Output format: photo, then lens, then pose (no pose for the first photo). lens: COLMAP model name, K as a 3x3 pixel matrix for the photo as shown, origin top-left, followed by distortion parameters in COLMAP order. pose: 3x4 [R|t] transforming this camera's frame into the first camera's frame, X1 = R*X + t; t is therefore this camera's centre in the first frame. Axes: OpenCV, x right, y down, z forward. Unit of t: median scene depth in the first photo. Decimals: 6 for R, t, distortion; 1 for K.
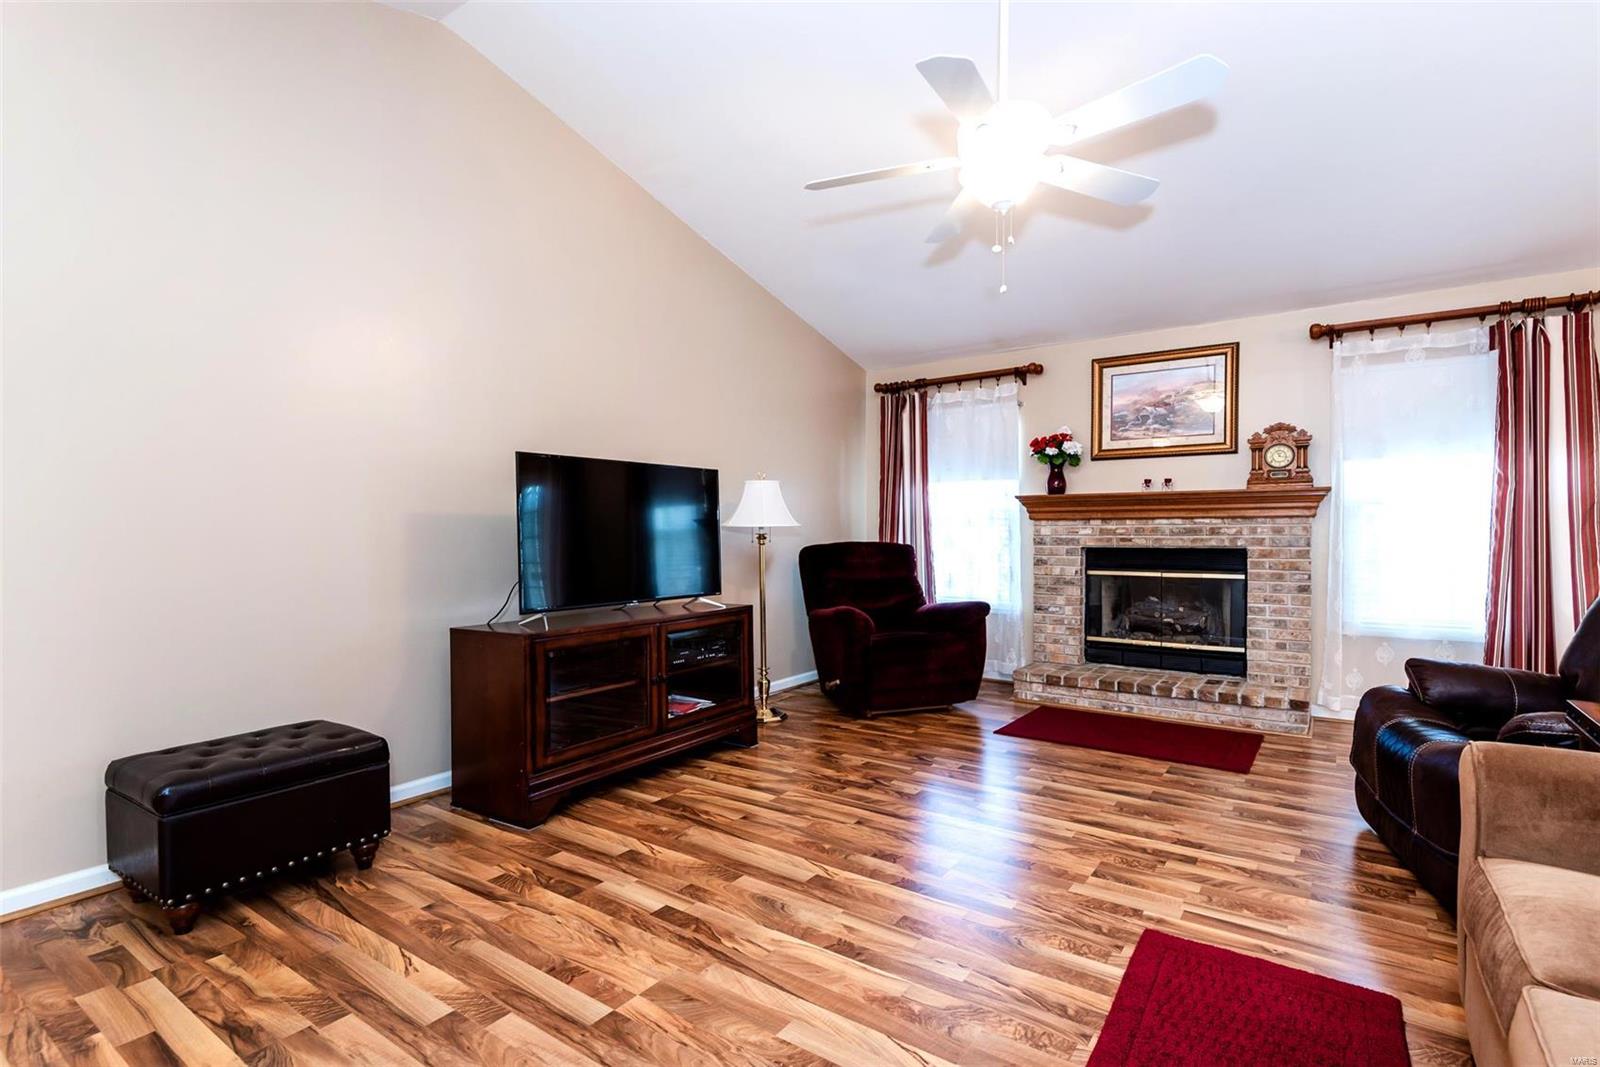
lens RADIAL K [[737.3, 0, 799.9], [0, 737.3, 539.9], [0, 0, 1]] dist [0.043766, -0.028322]
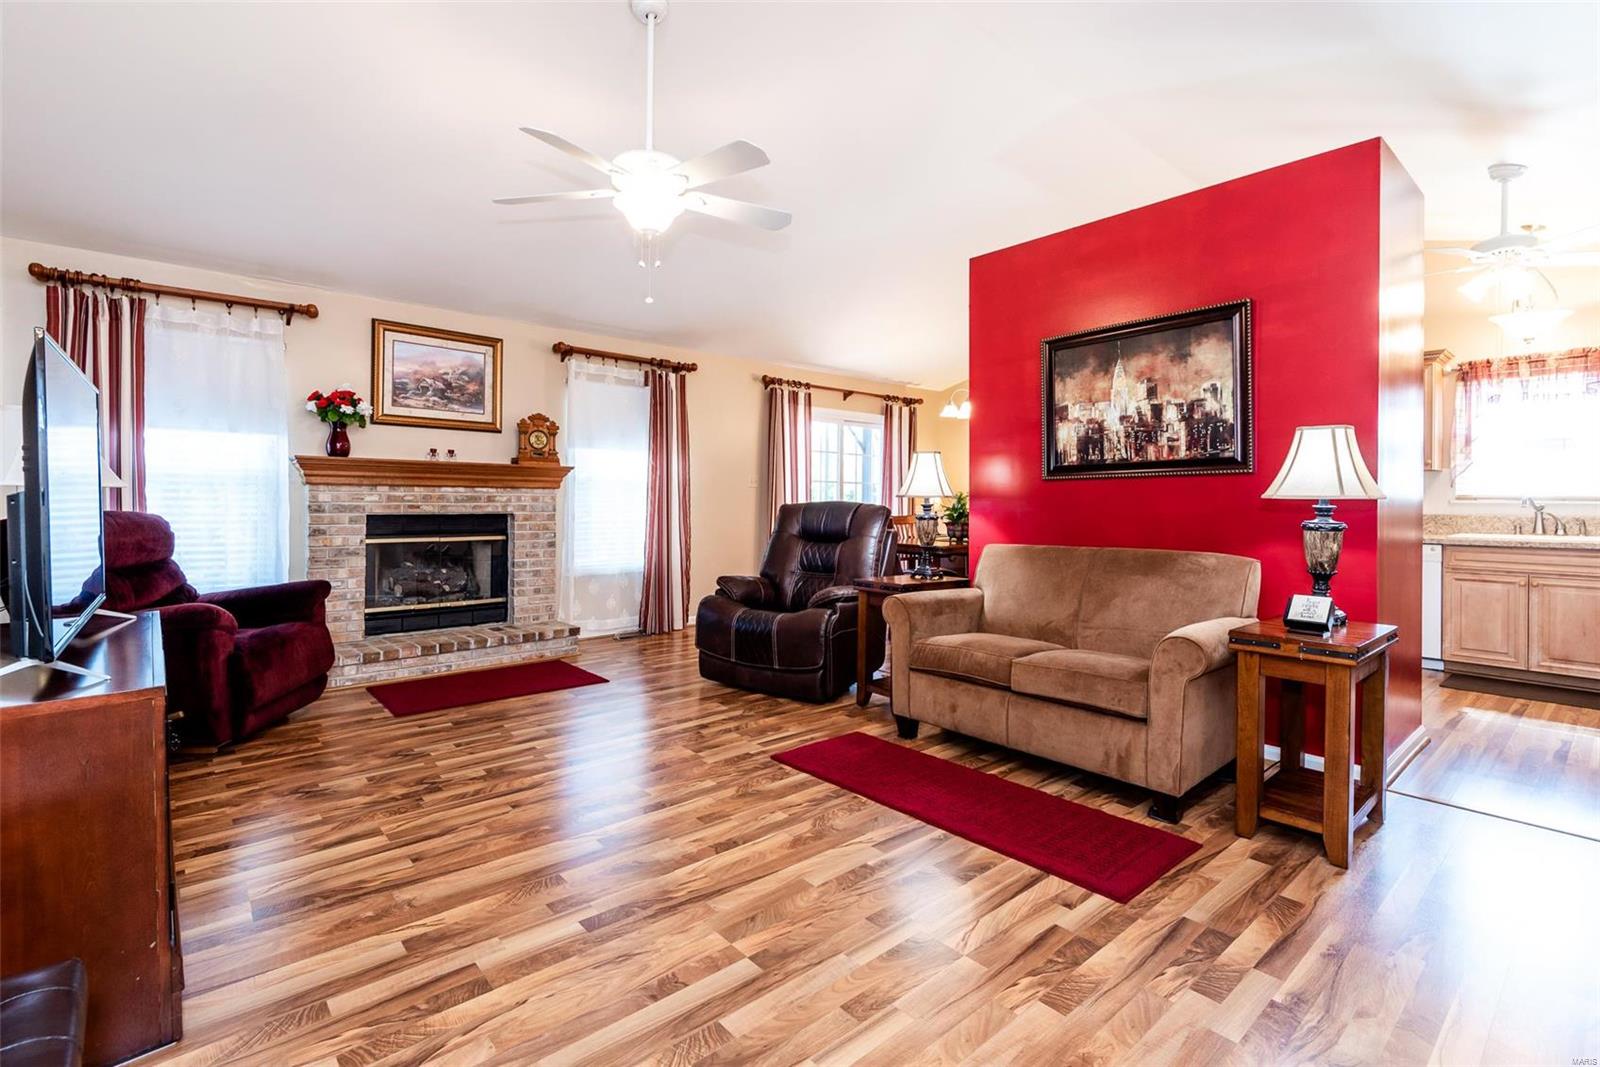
lens RADIAL K [[767.9, 0, 798.4], [0, 767.9, 501.8], [0, 0, 1]] dist [0.014304, -0.000706]
pose [[0.234593, 0.003807, 0.972086, -0.639925], [0.004107, 0.999980, -0.004908, 0.000718], [-0.972085, 0.005144, 0.234572, 0.338943]]
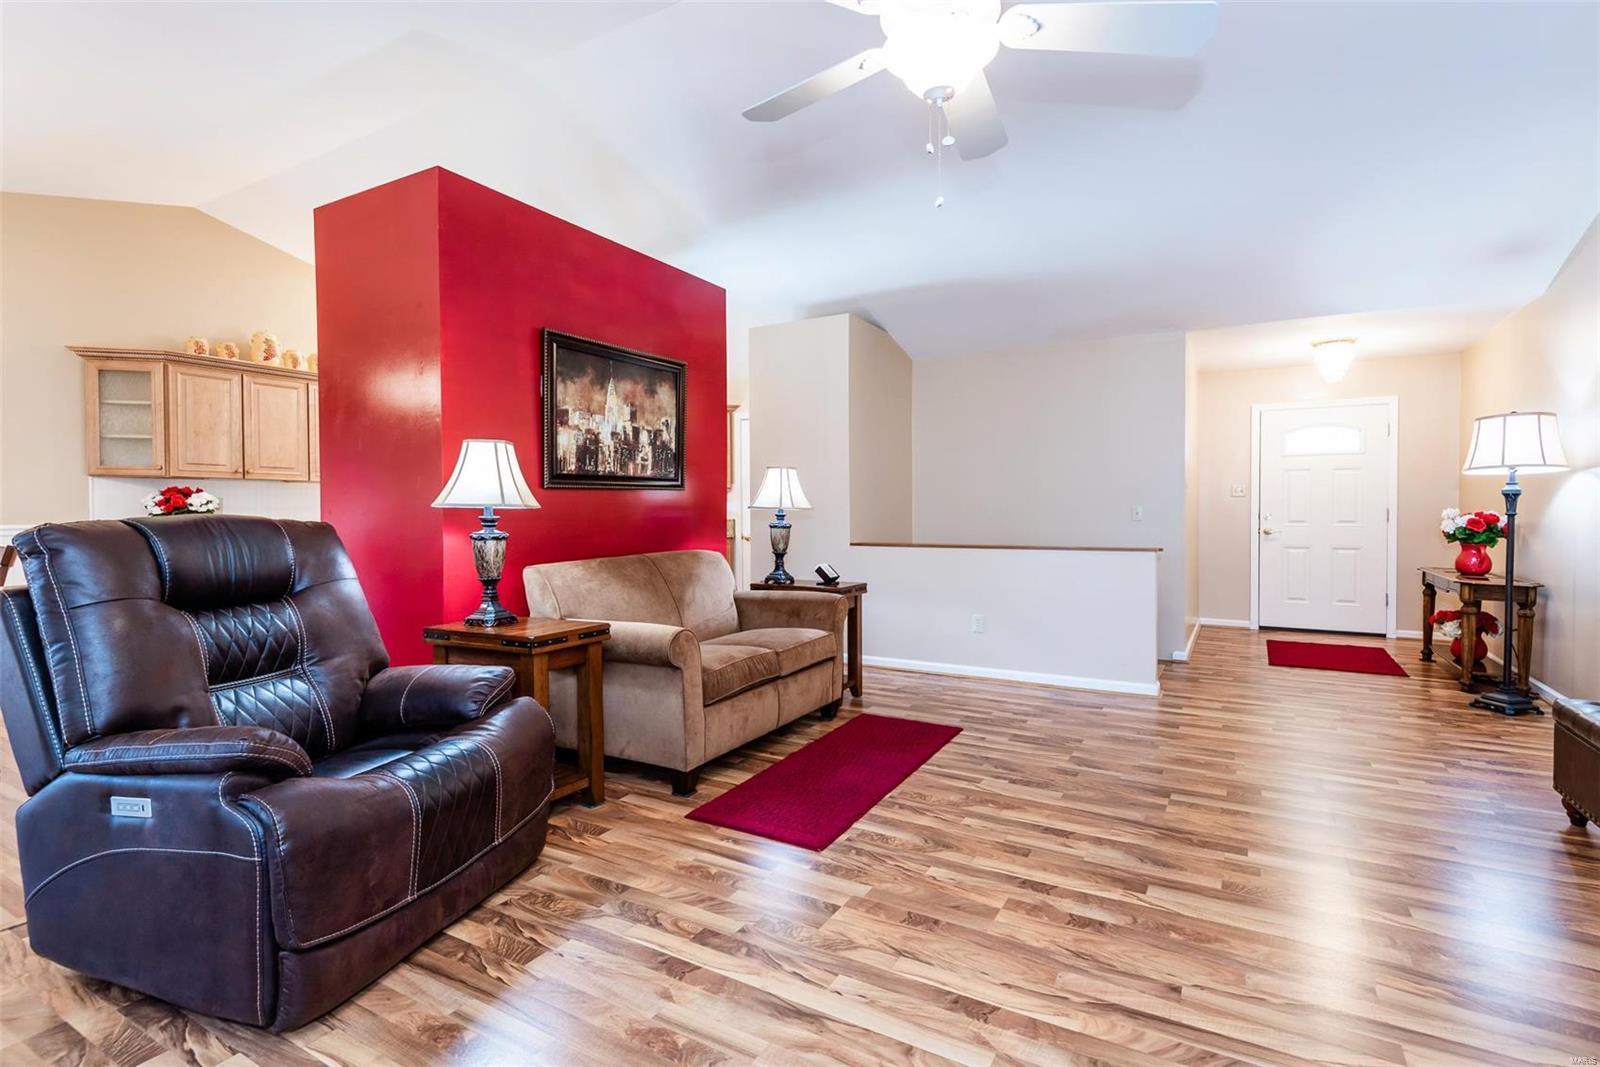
lens RADIAL K [[716.1, 0, 794.5], [0, 716.1, 513.0], [0, 0, 1]] dist [0.017699, -0.000211]
pose [[-0.996935, 0.006696, -0.077945, 0.349983], [0.005844, 0.999921, 0.011163, -0.012180], [0.078014, 0.010673, -0.996895, 1.262760]]
